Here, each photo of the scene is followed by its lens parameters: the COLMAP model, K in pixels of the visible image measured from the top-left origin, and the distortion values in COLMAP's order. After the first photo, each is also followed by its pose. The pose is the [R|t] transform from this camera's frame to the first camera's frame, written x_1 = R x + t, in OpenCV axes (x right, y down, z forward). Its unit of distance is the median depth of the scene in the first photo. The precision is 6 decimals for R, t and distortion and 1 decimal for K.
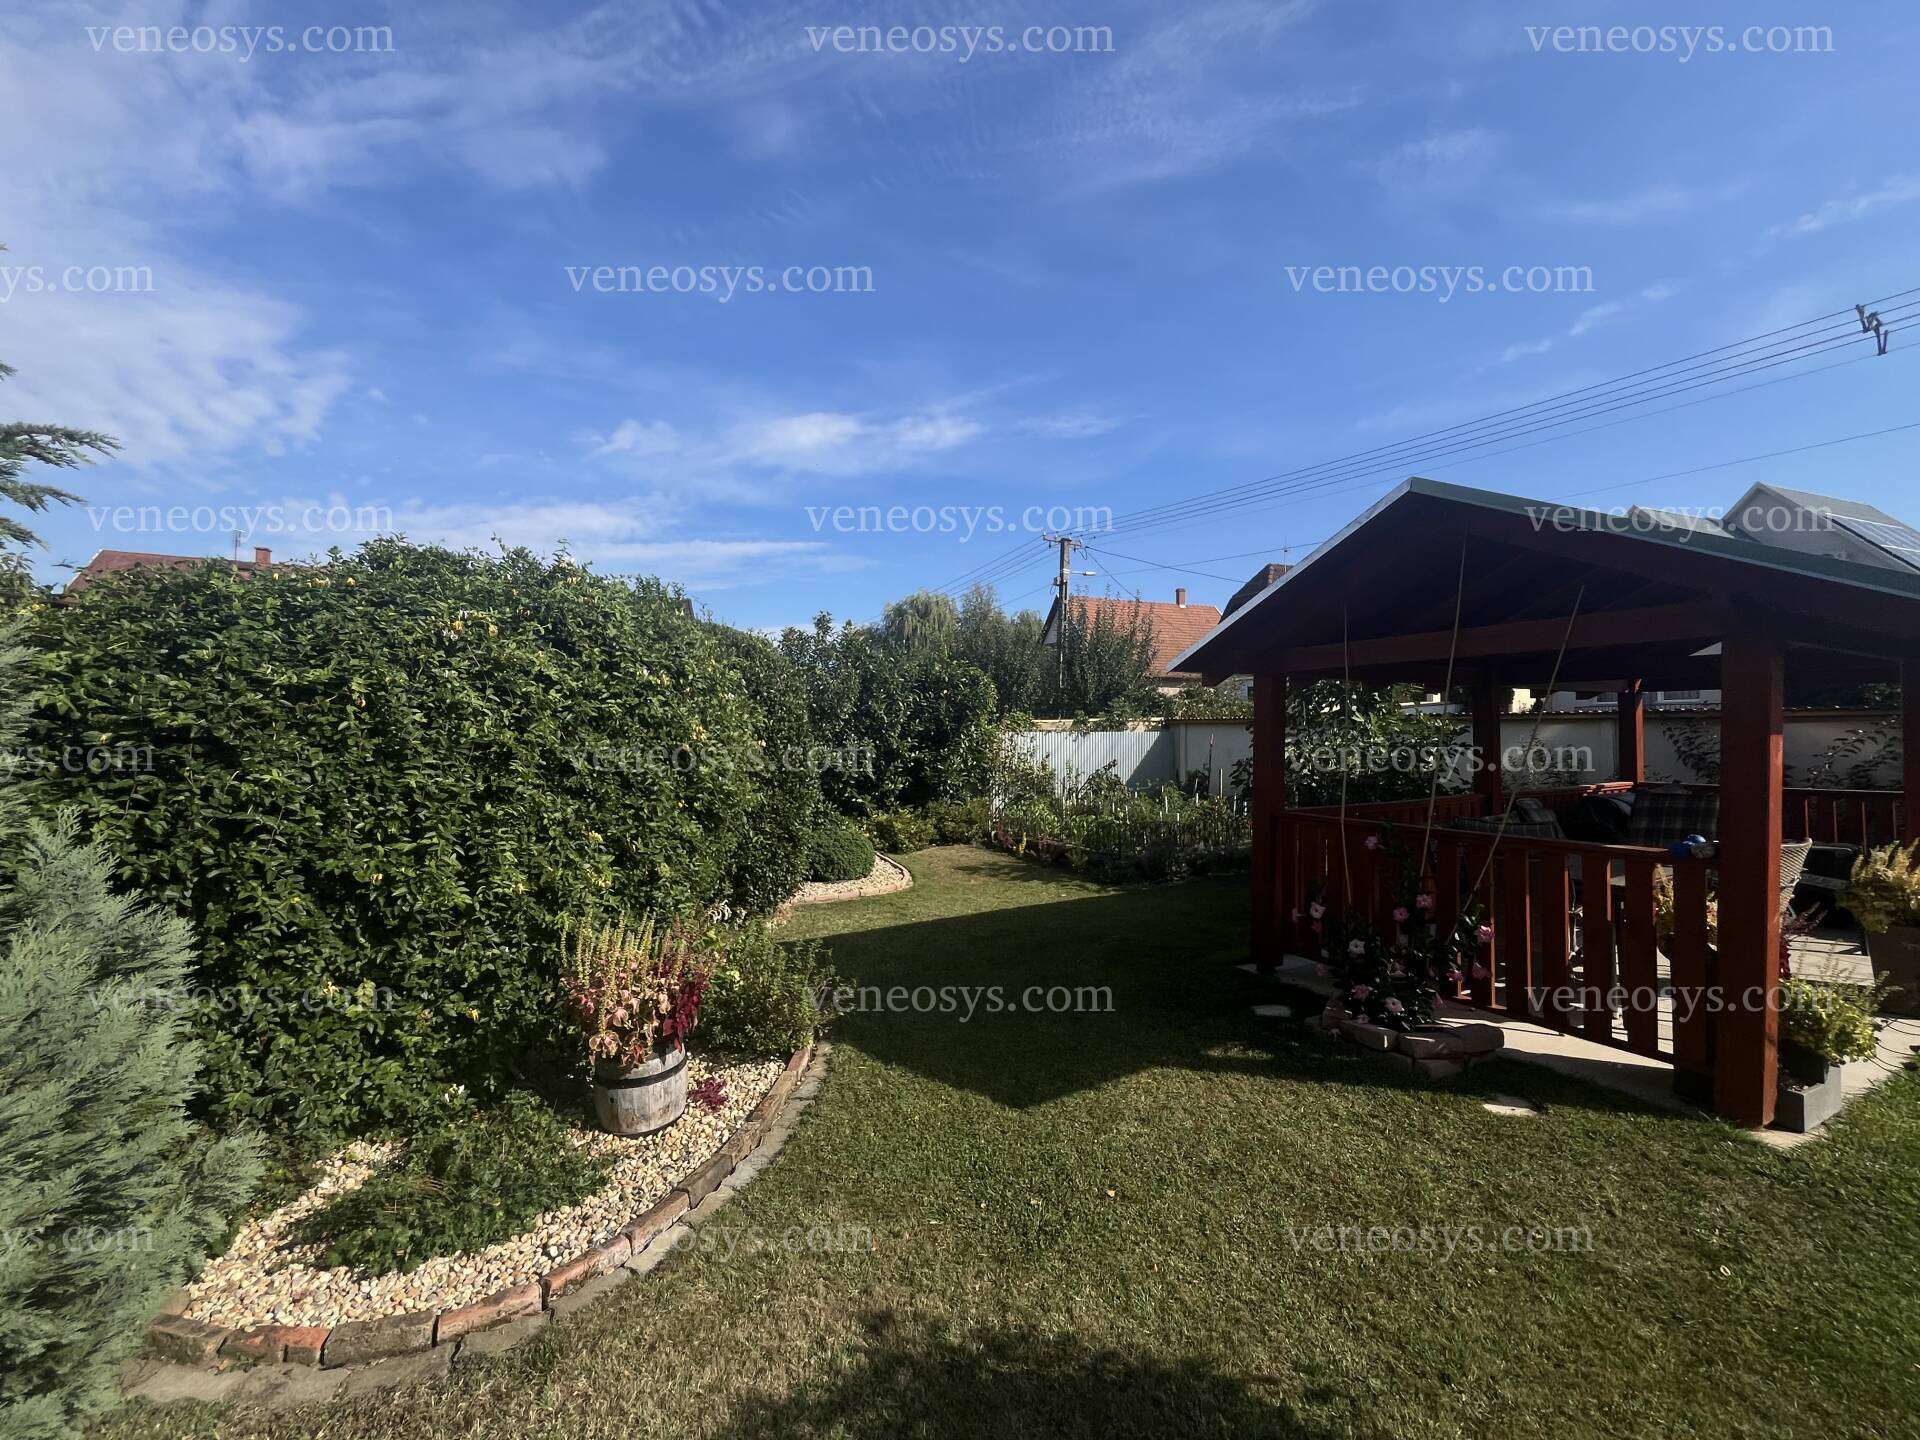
lens RADIAL K [[780.7, 0, 962.8], [0, 780.7, 711.0], [0, 0, 1]] dist [0.001342, 0.000136]
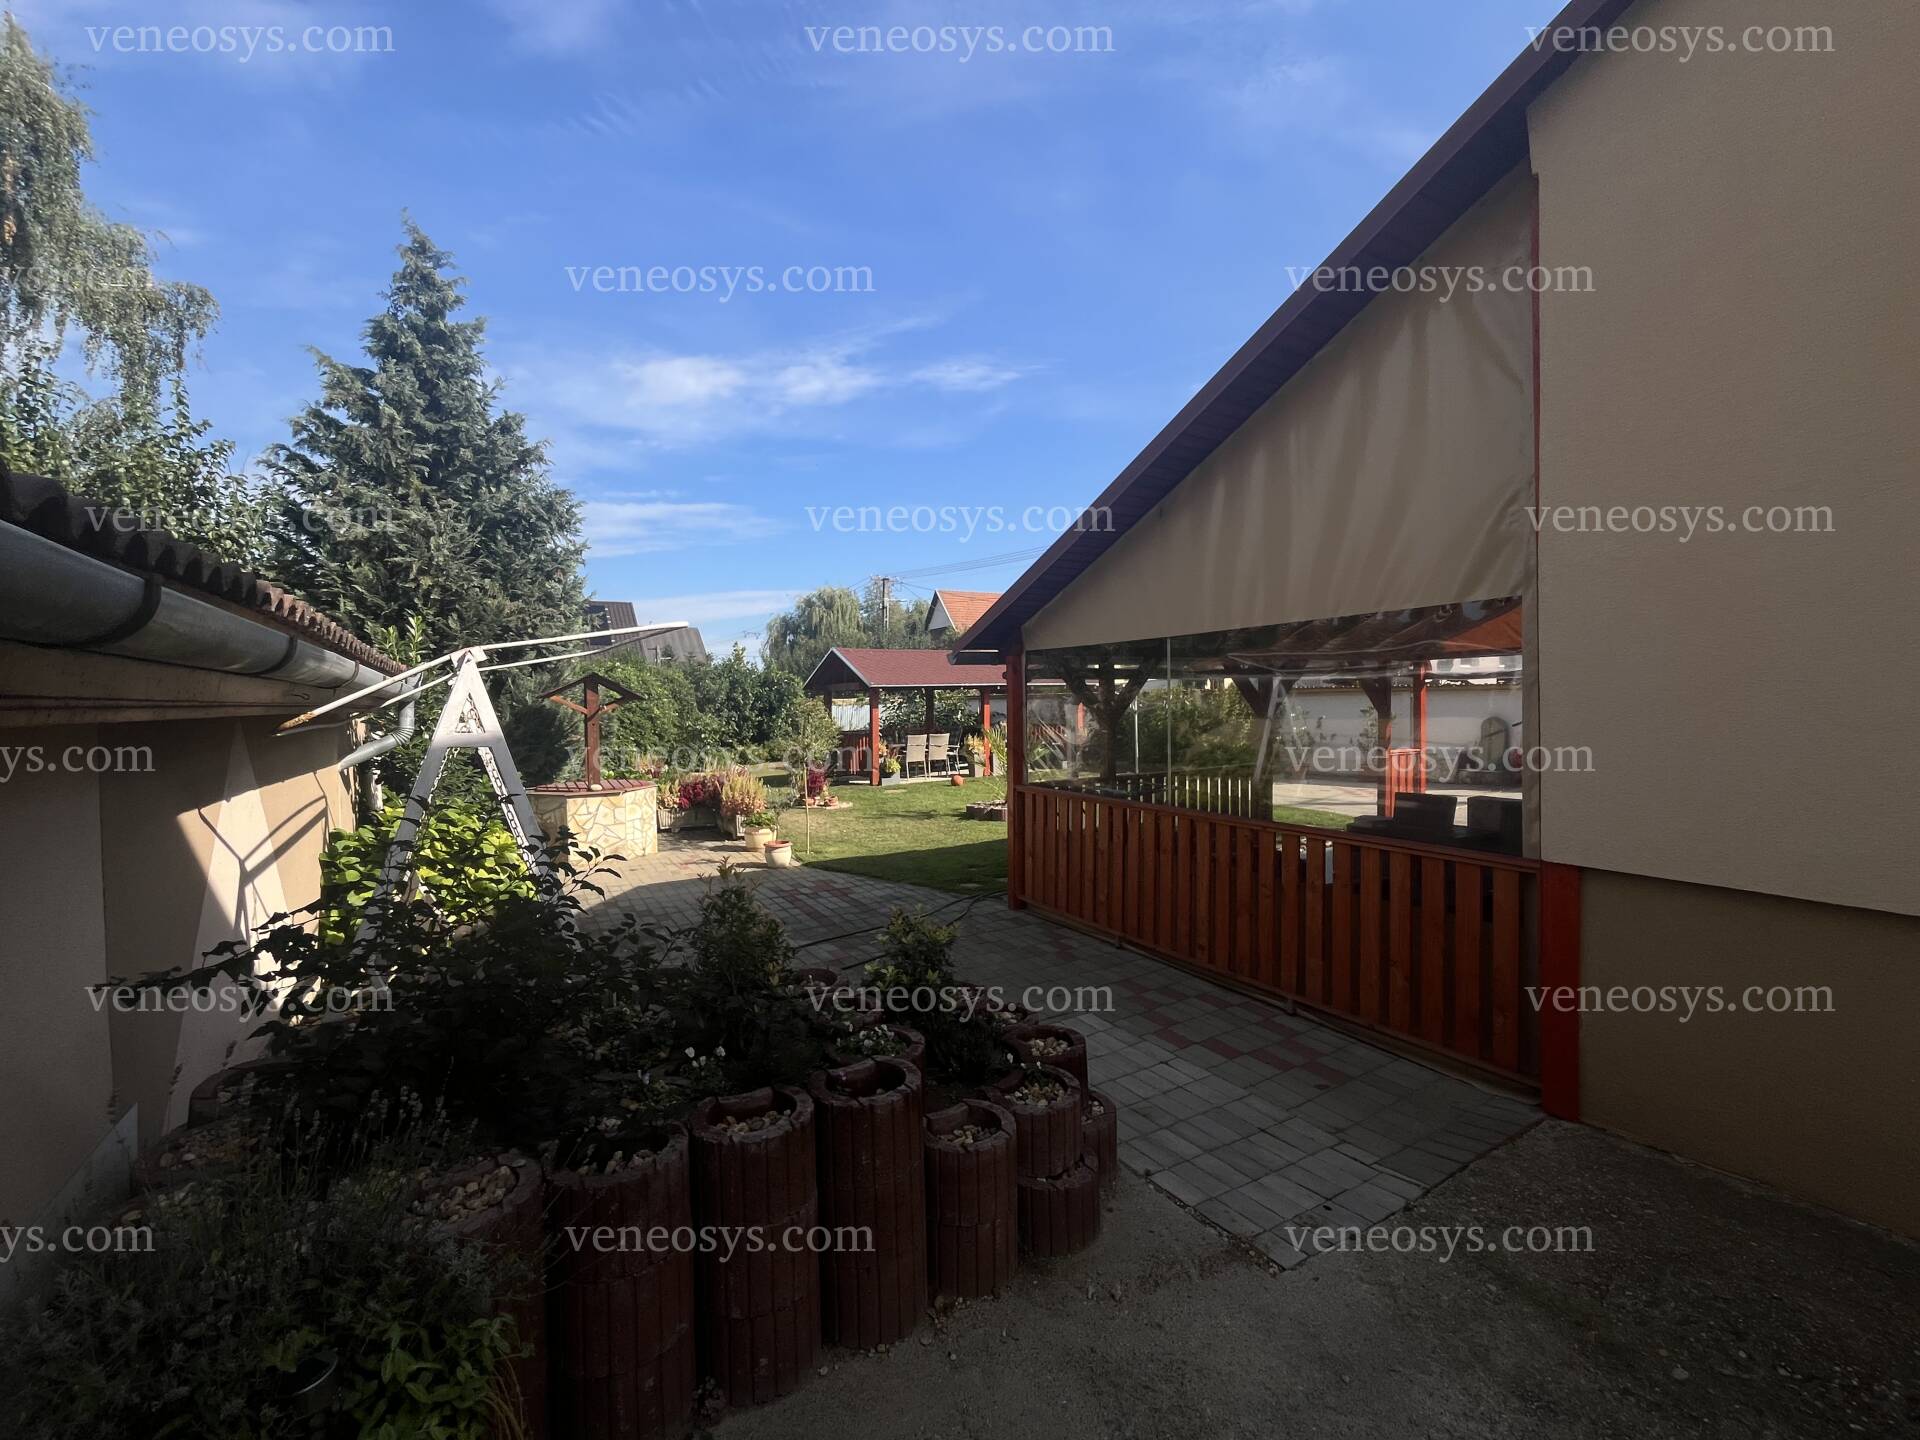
lens RADIAL K [[780.7, 0, 955.1], [0, 780.7, 719.9], [0, 0, 1]] dist [0.001342, 0.000136]
pose [[0.997645, -0.026634, 0.063204, 0.327739], [0.023439, 0.998435, 0.050773, -0.033111], [-0.064457, -0.049172, 0.996708, -1.088832]]
